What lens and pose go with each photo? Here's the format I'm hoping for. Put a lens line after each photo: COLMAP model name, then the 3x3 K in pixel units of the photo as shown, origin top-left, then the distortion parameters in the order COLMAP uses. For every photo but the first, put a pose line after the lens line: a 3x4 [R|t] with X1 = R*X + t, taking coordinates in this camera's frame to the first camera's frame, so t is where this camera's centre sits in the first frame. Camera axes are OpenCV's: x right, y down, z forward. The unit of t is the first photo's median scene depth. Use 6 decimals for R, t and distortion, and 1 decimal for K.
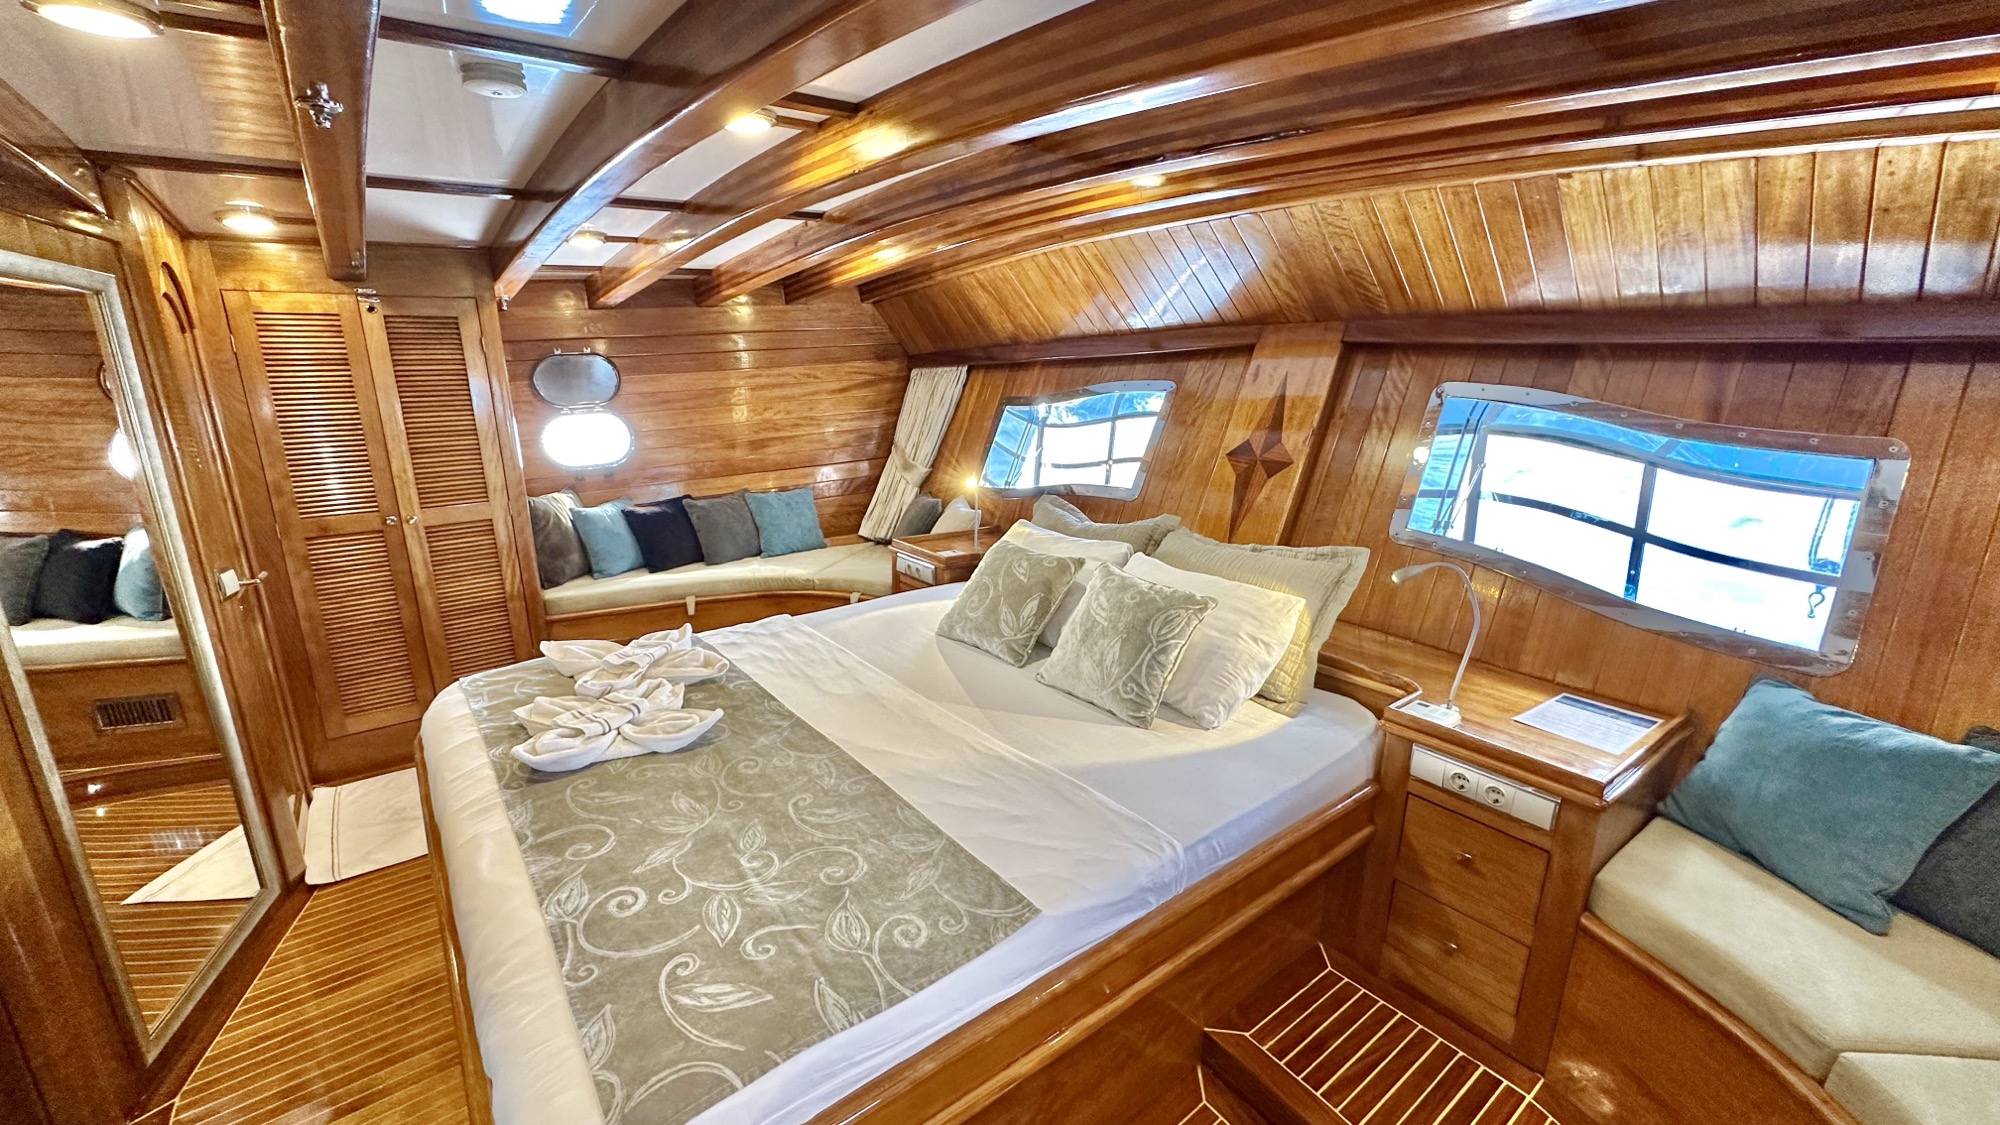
lens RADIAL K [[805.8, 0, 1000.0], [0, 805.8, 562.5], [0, 0, 1]] dist [-0.002759, -0.000157]
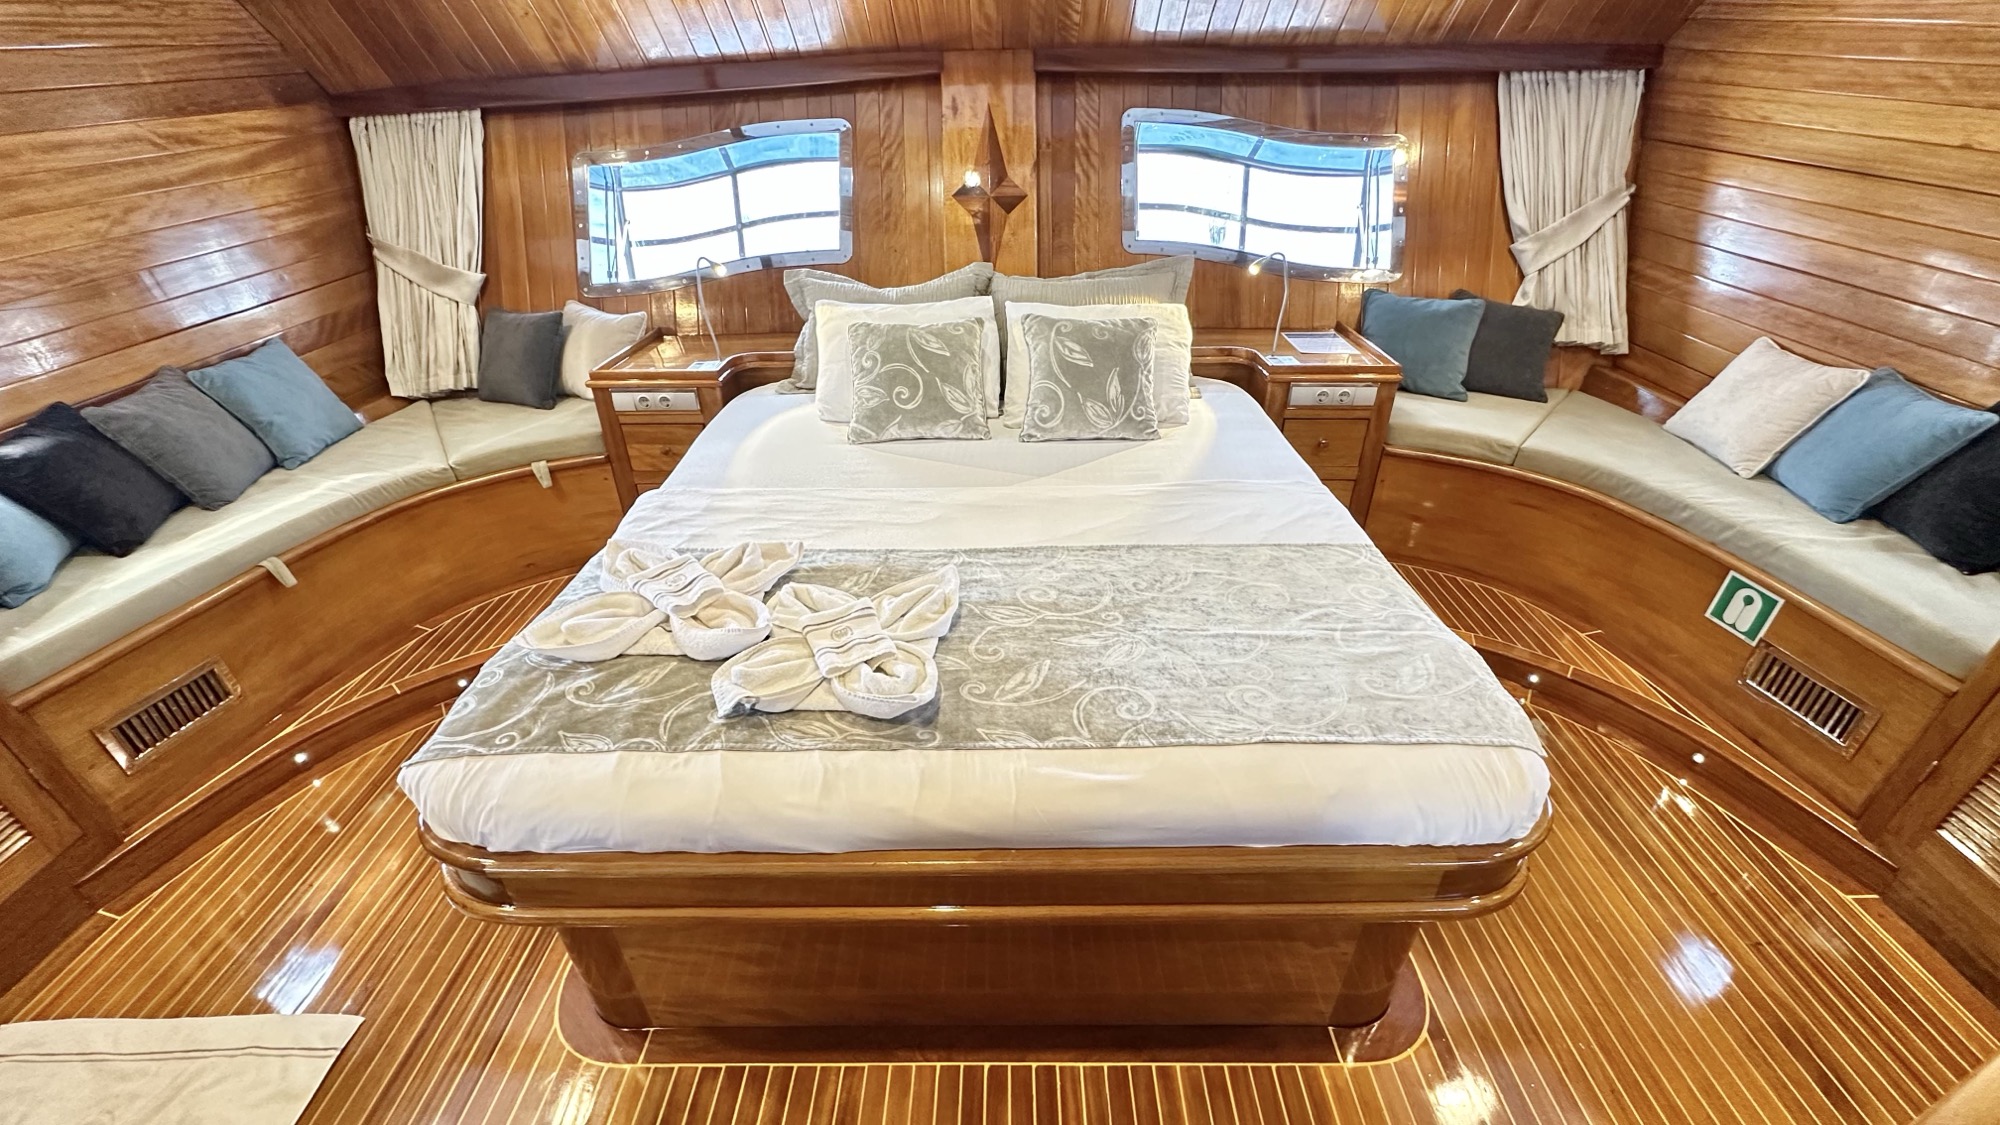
lens RADIAL K [[805.8, 0, 1000.0], [0, 805.8, 562.5], [0, 0, 1]] dist [-0.002759, -0.000157]
pose [[0.616930, -0.408820, 0.672506, -0.515306], [0.206813, 0.908680, 0.362670, -0.065682], [-0.759359, -0.084659, 0.645141, 0.246665]]
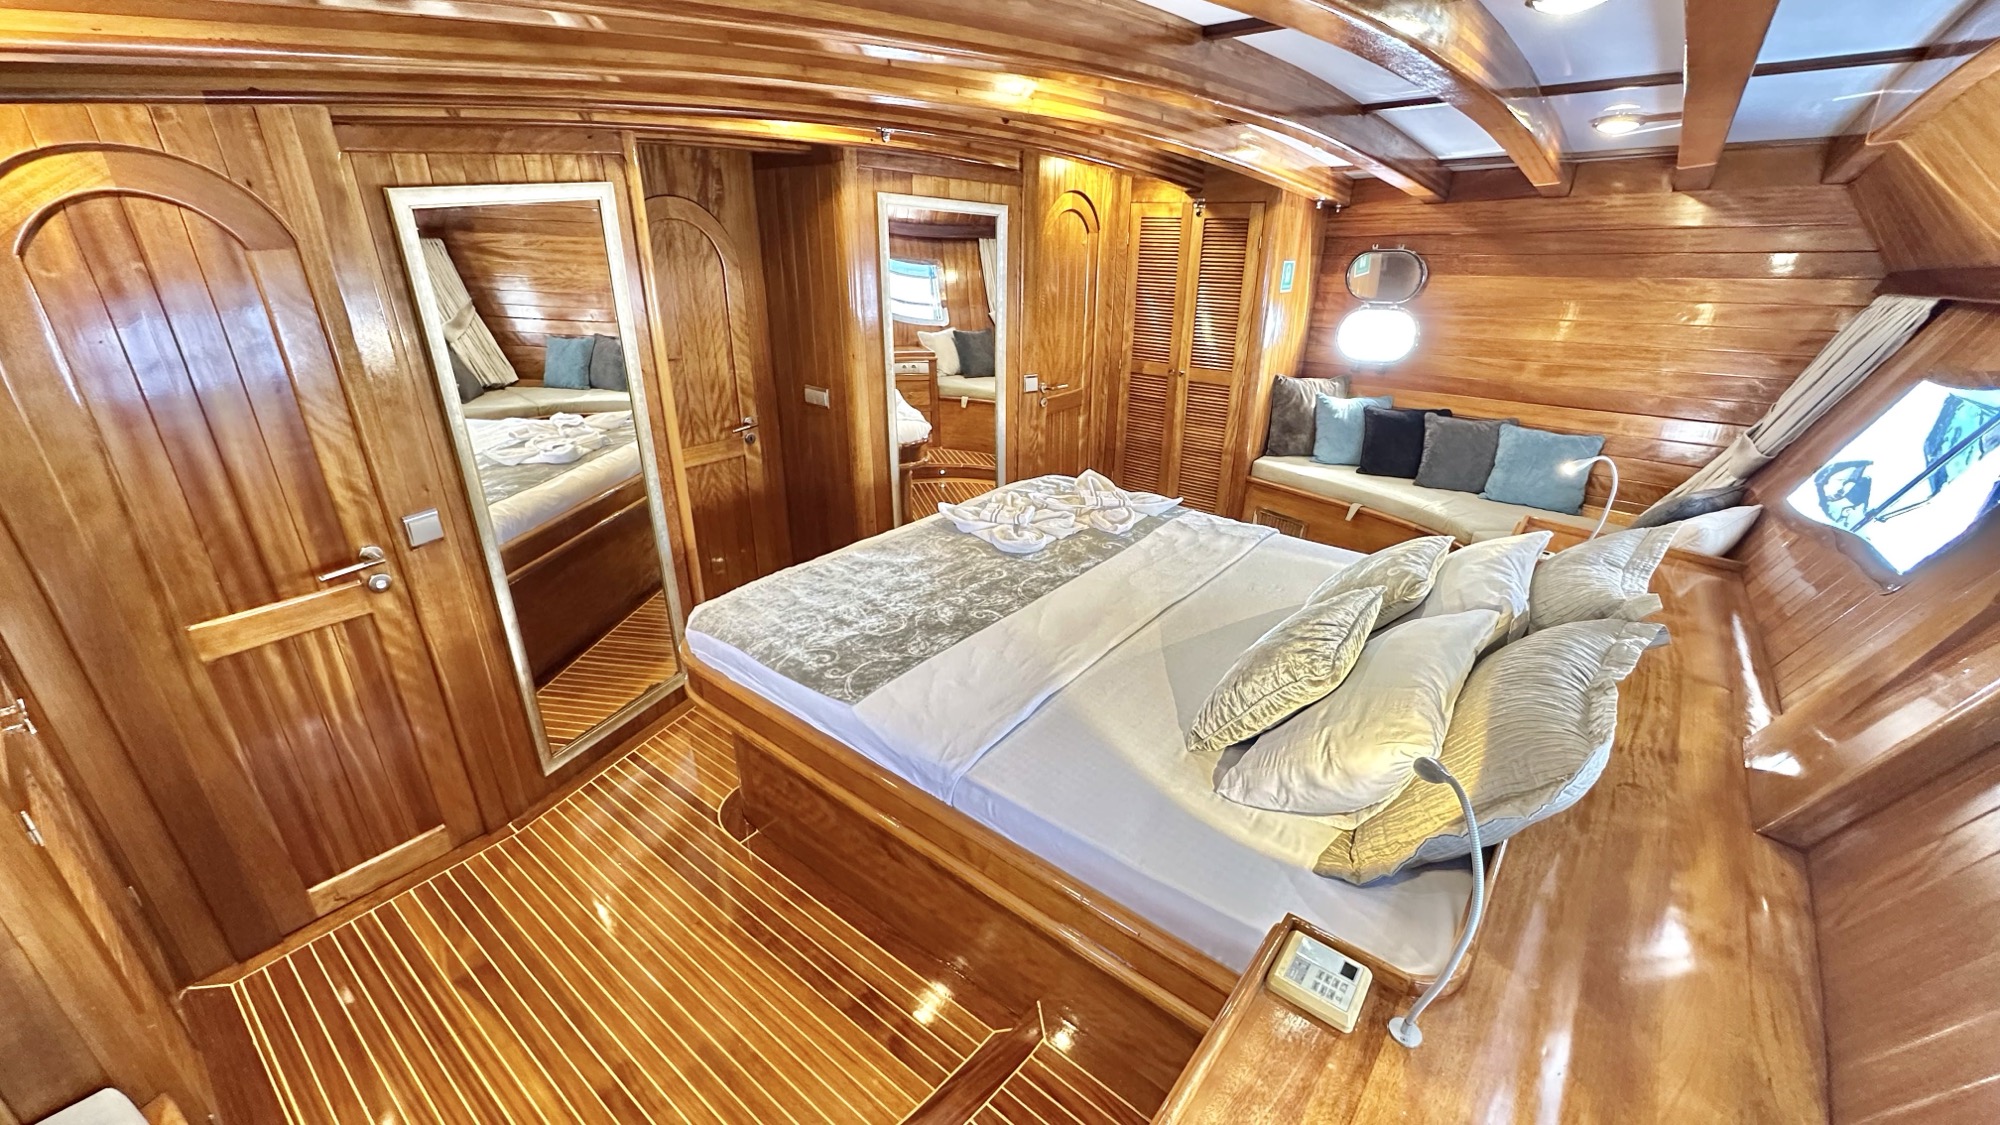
lens RADIAL K [[805.8, 0, 1000.0], [0, 805.8, 562.5], [0, 0, 1]] dist [-0.002759, -0.000157]
pose [[0.233883, 0.390186, -0.890536, 0.507910], [-0.253971, 0.908656, 0.331424, -0.128539], [0.938508, 0.148656, 0.311615, 0.310505]]
